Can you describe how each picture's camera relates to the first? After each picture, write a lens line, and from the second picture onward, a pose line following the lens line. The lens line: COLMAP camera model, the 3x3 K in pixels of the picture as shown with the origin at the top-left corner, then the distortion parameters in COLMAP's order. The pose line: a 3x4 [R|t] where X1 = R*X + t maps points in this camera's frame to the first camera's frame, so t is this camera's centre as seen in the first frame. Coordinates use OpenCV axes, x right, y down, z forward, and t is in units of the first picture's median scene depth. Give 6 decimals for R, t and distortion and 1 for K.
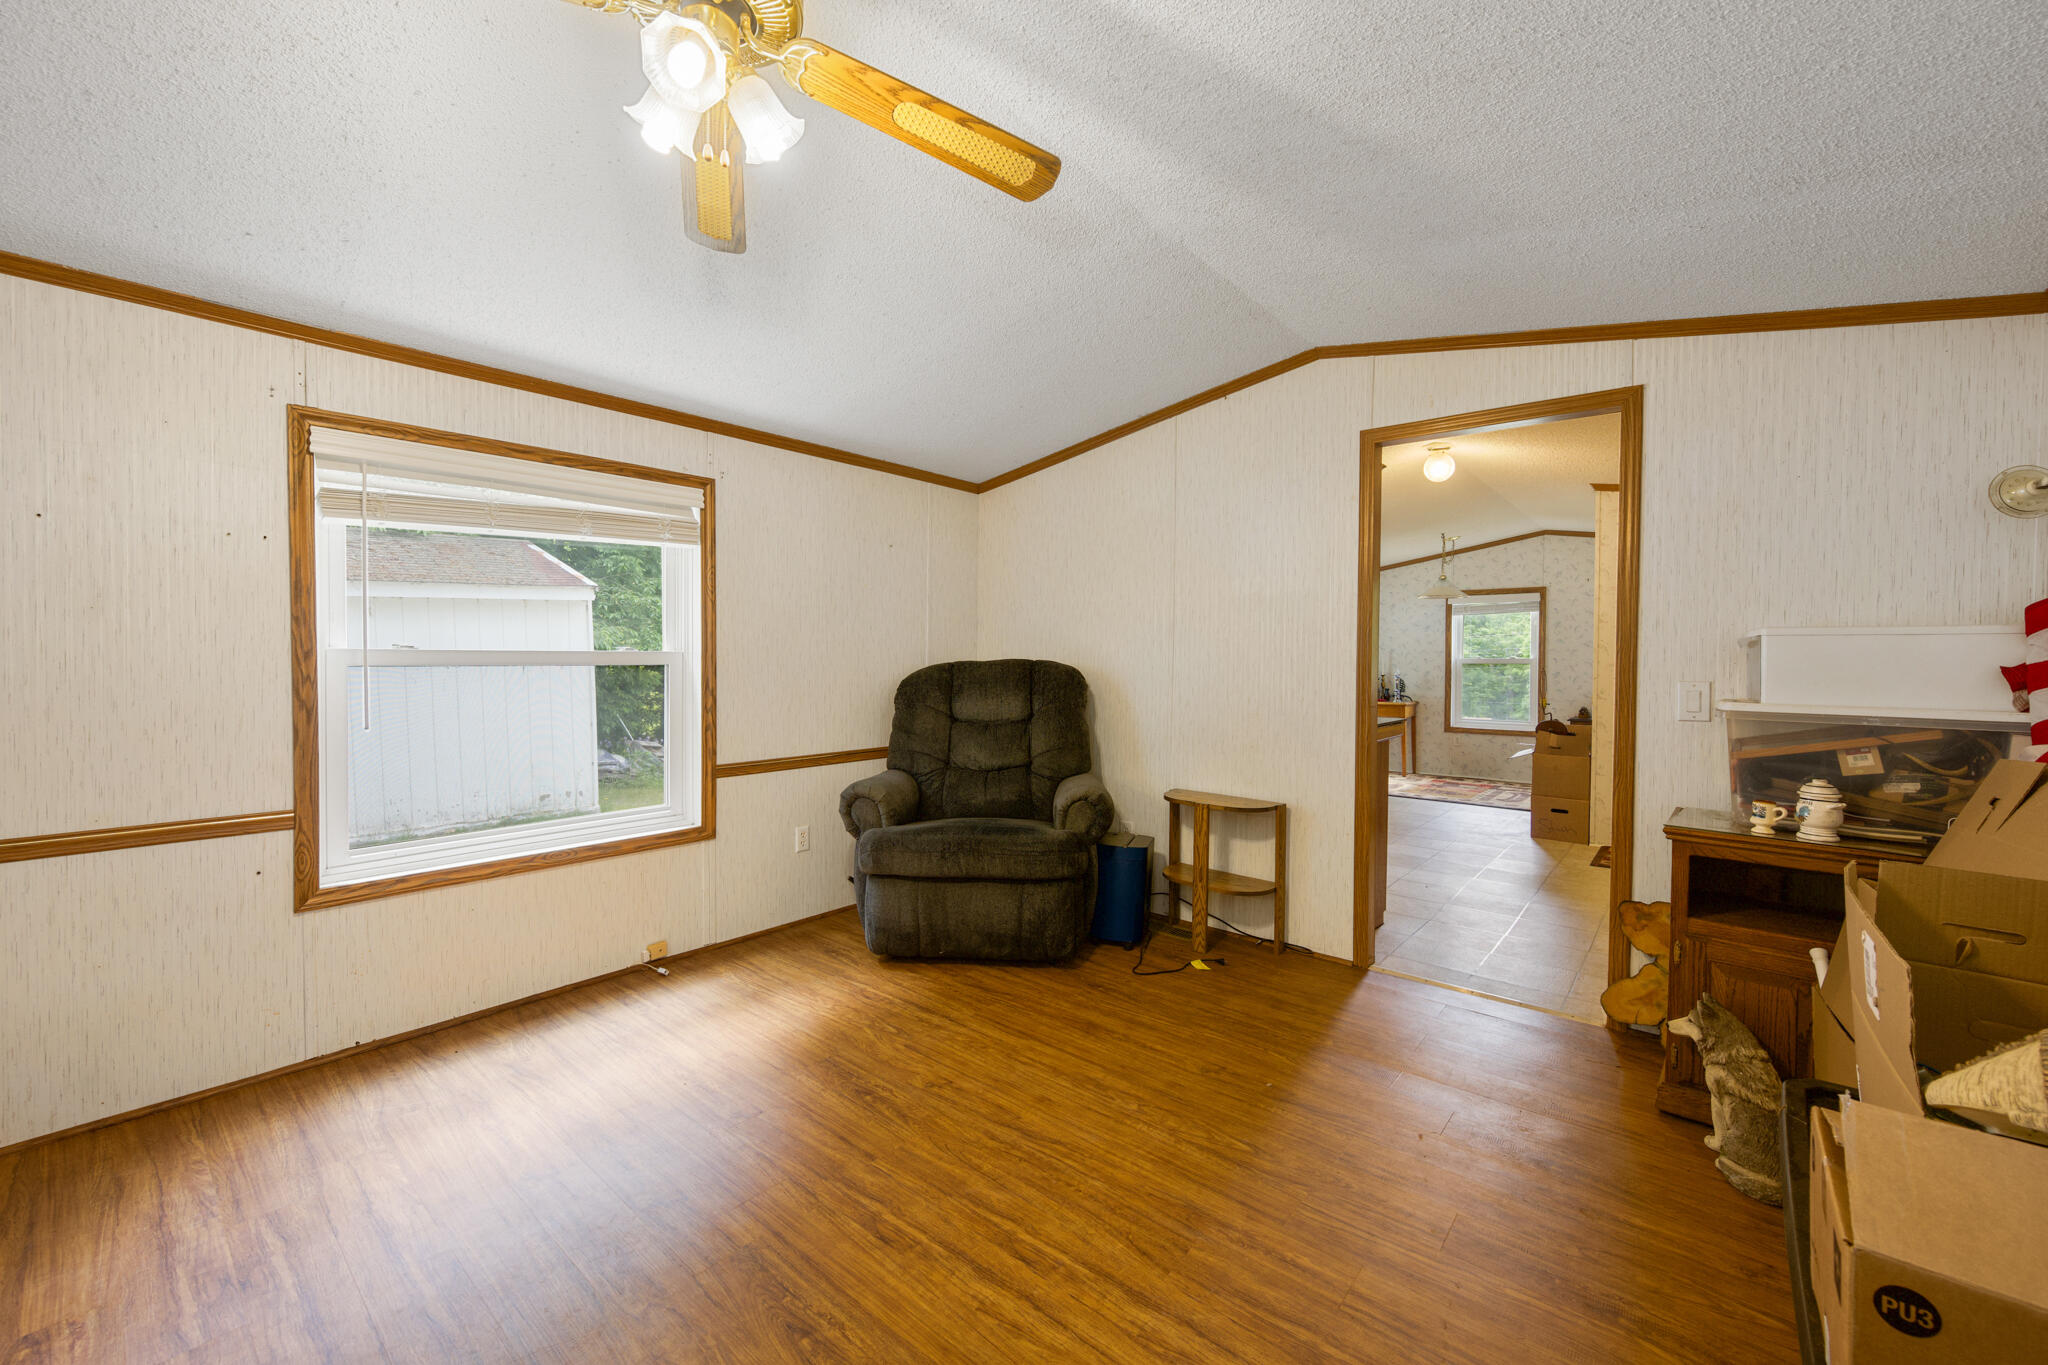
lens RADIAL K [[804.8, 0, 1021.9], [0, 804.8, 671.4], [0, 0, 1]] dist [-0.002069, -0.000199]
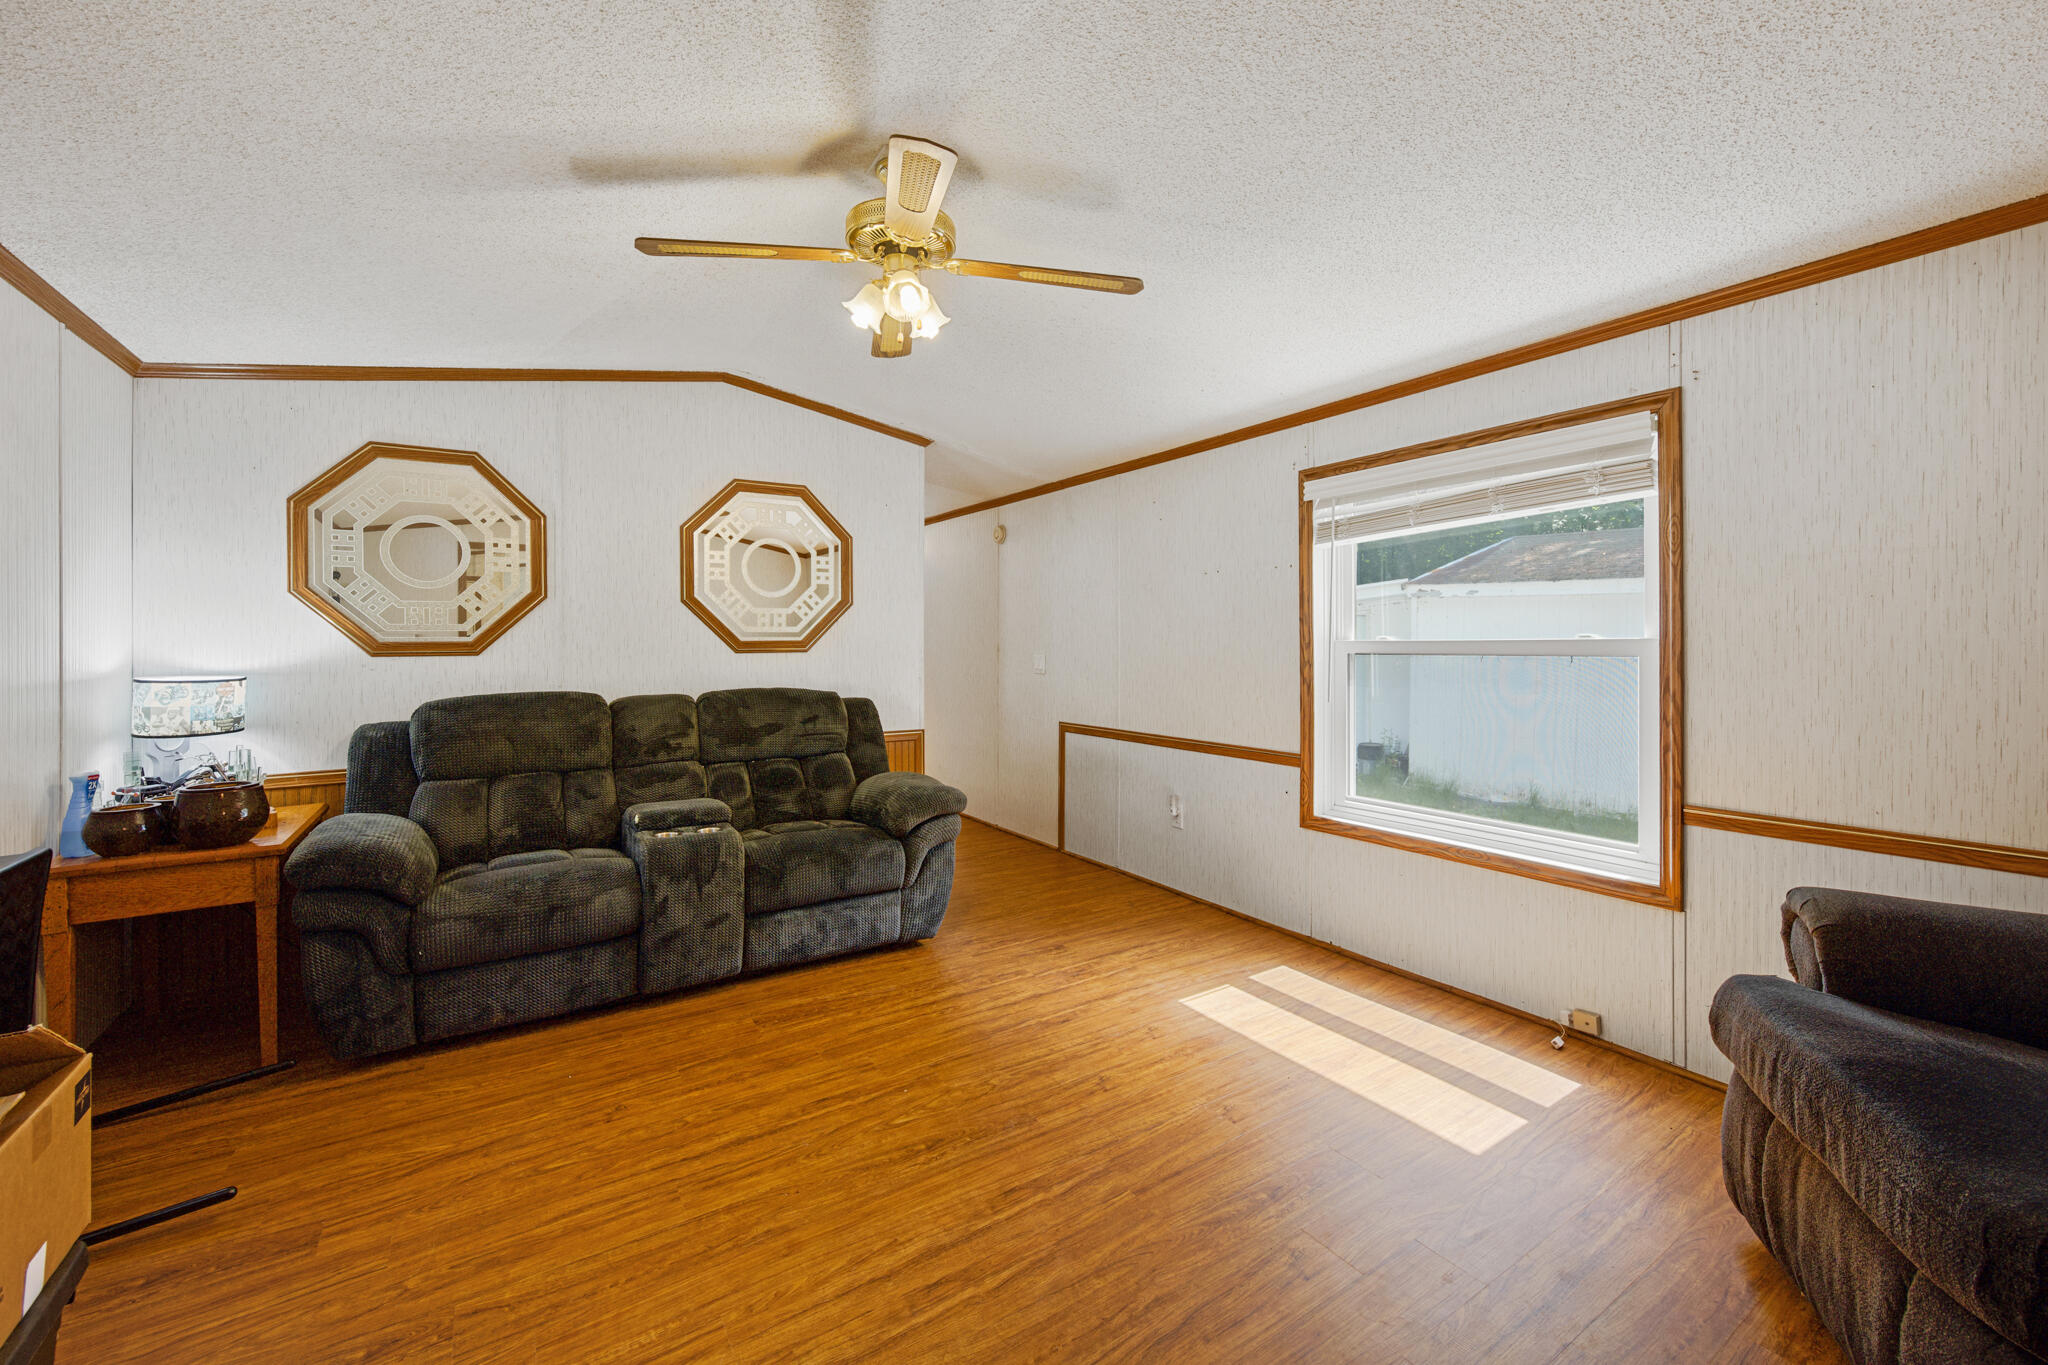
lens RADIAL K [[817.8, 0, 1037.0], [0, 817.8, 639.9], [0, 0, 1]] dist [-0.000983, -0.000113]
pose [[-0.269181, -0.010181, -0.963036, 0.616990], [-0.016602, 0.999845, -0.005930, -0.013882], [0.962946, 0.014392, -0.269308, 0.932150]]
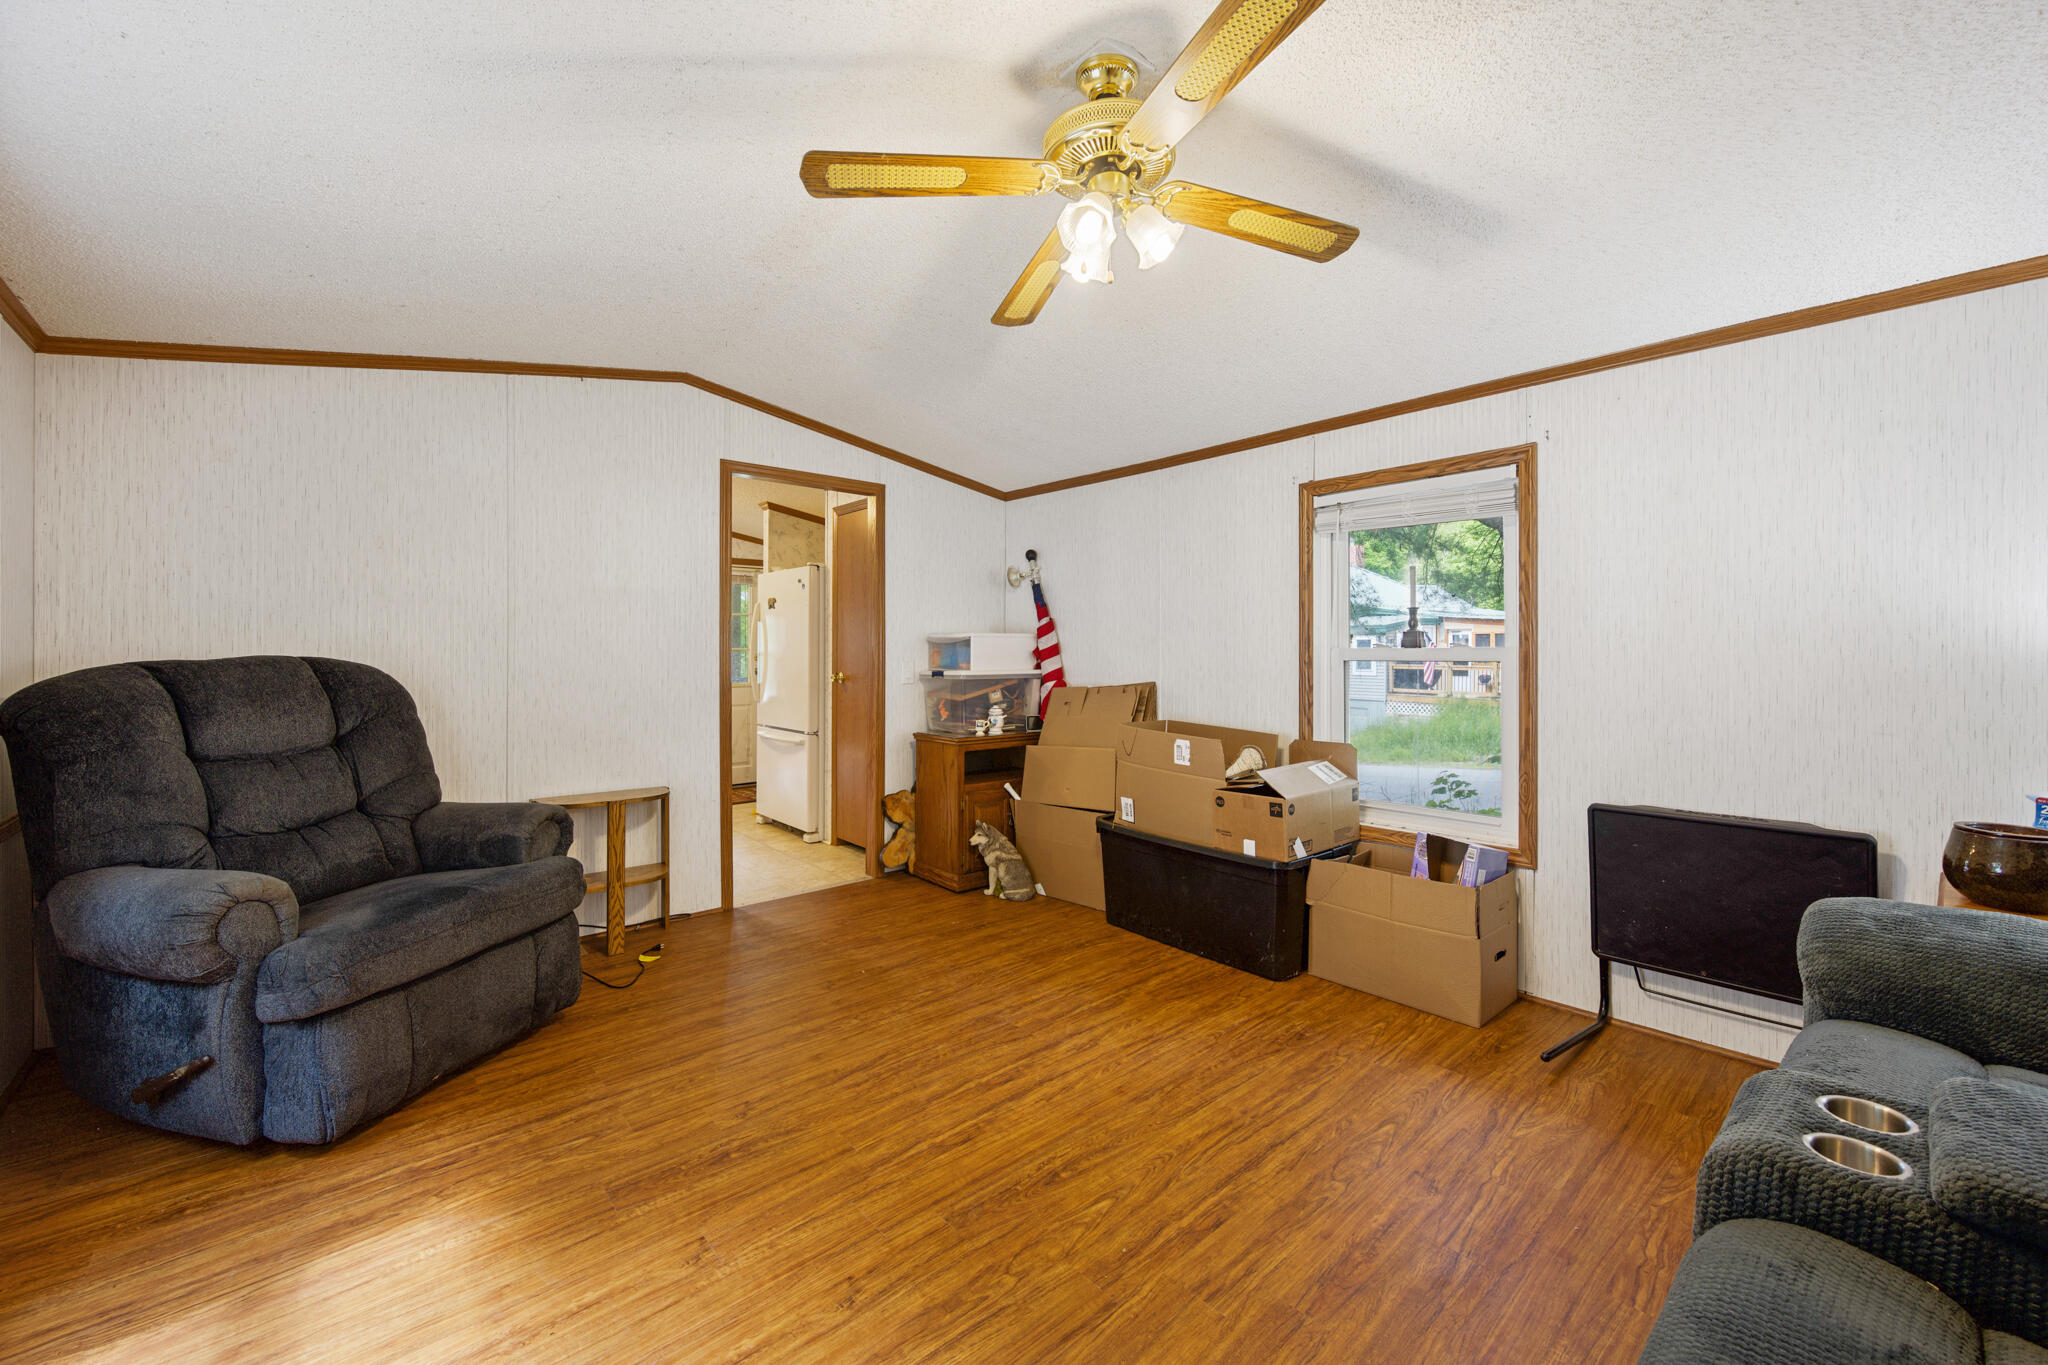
lens RADIAL K [[826.6, 0, 1021.0], [0, 826.6, 632.3], [0, 0, 1]] dist [0.000644, 0.000190]
pose [[0.150298, 0.013179, 0.988553, -0.977477], [0.020103, 0.999664, -0.016384, -0.017502], [-0.988436, 0.022335, 0.149983, 0.508872]]
